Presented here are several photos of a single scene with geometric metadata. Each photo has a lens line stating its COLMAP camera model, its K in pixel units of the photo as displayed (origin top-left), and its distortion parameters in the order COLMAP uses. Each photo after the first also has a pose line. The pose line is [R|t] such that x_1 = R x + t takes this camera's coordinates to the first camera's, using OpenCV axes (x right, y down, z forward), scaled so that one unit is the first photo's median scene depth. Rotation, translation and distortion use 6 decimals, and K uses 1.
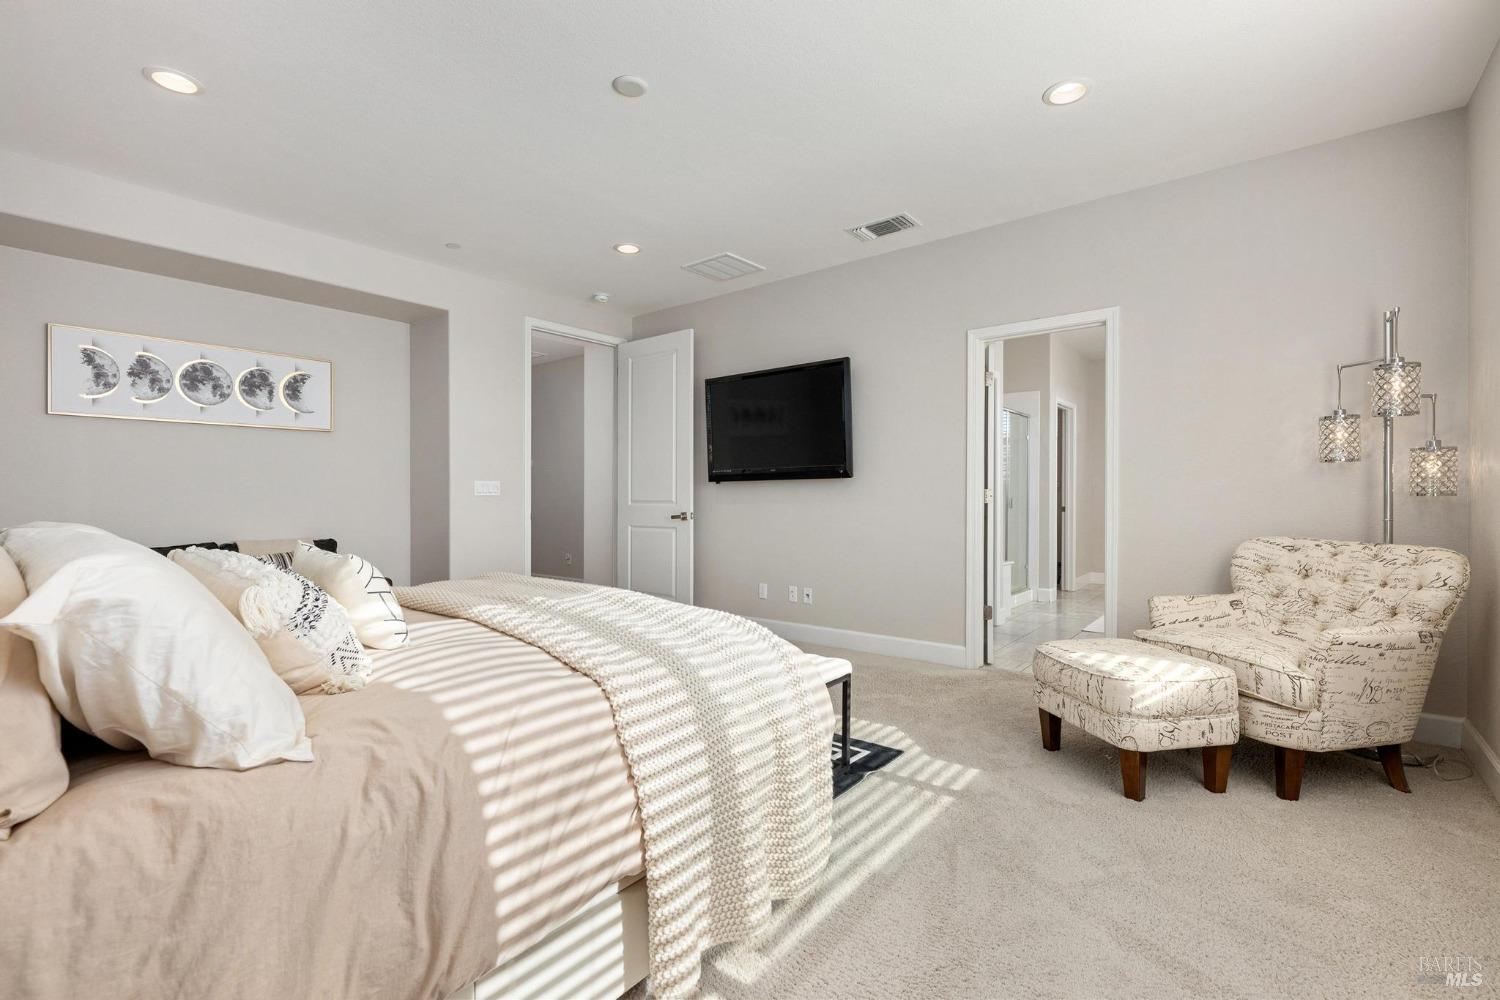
lens RADIAL K [[667.2, 0, 748.5], [0, 667.2, 493.5], [0, 0, 1]] dist [0.002209, 0.000389]
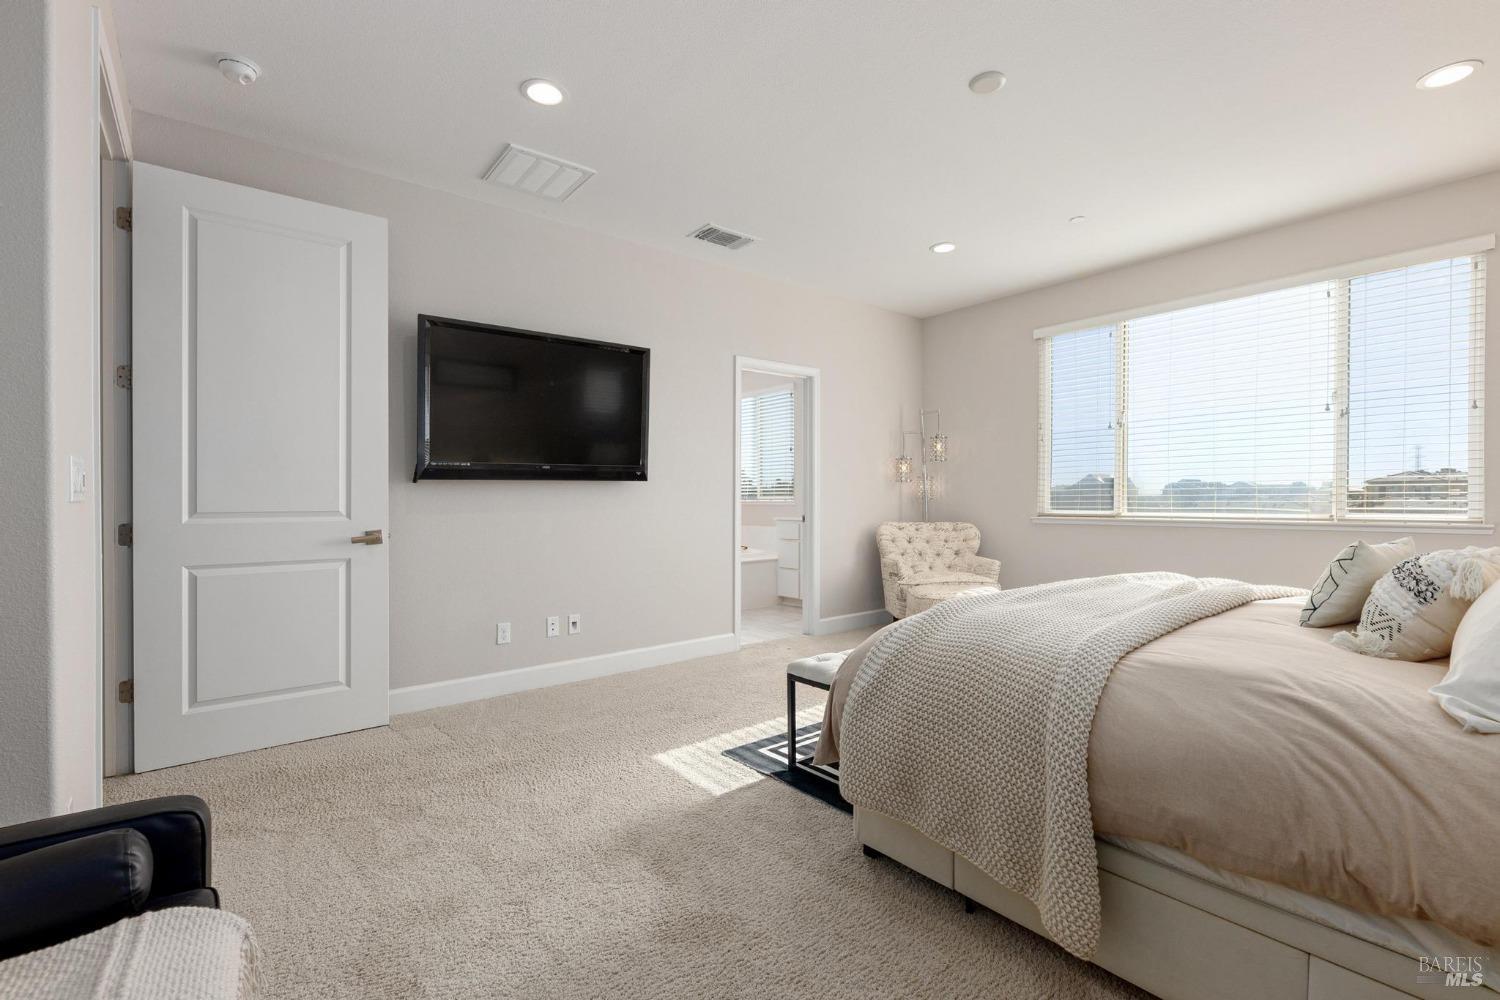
lens RADIAL K [[667.2, 0, 747.9], [0, 667.2, 504.3], [0, 0, 1]] dist [0.002209, 0.000389]
pose [[0.215585, -0.009415, 0.976440, -0.609175], [-0.001228, 0.999950, 0.009913, -0.001043], [-0.976484, -0.003336, 0.215562, 0.573747]]
